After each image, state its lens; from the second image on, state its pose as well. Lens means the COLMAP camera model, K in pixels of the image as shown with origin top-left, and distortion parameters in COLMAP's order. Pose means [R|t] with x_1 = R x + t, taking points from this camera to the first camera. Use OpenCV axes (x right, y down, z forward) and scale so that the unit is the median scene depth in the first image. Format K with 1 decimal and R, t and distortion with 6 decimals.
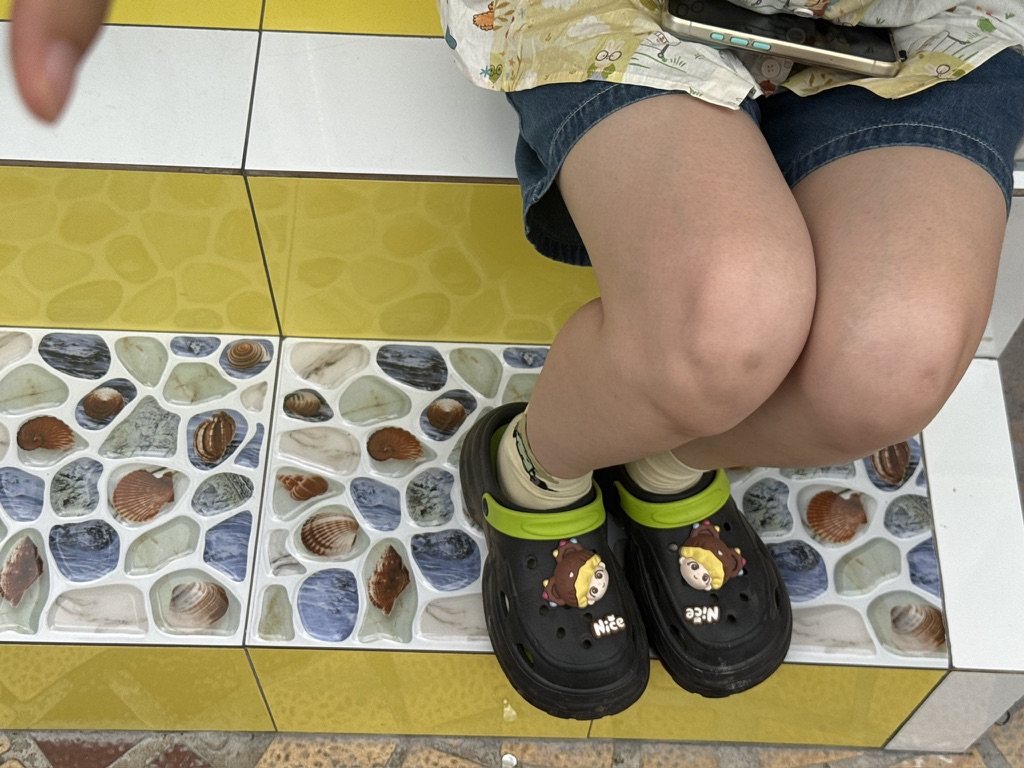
lens RADIAL K [[1418.8, 0, 506.2], [0, 1418.8, 384.1], [0, 0, 1]] dist [0.121367, 0.000000]
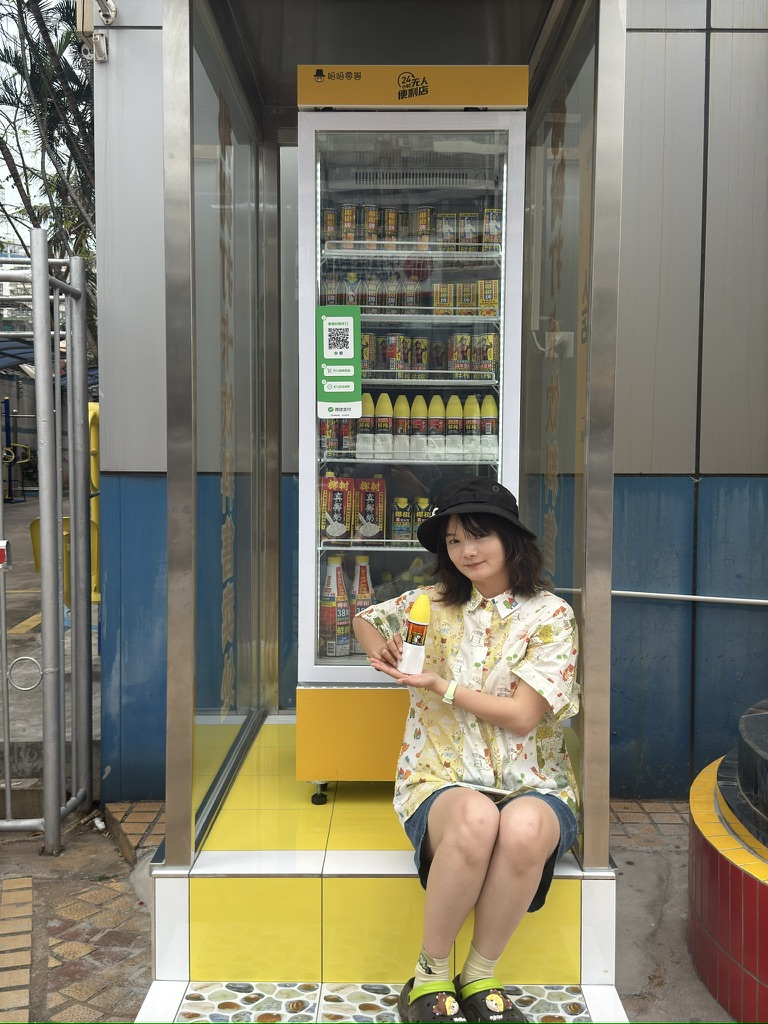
lens RADIAL K [[1075.1, 0, 384.2], [0, 1075.1, 511.7], [0, 0, 1]] dist [0.001517, 0.000000]
pose [[0.999595, -0.024857, 0.013887, -0.058601], [0.024660, 0.511973, -0.858647, 1.189073], [0.014234, 0.858642, 0.512379, -0.669665]]
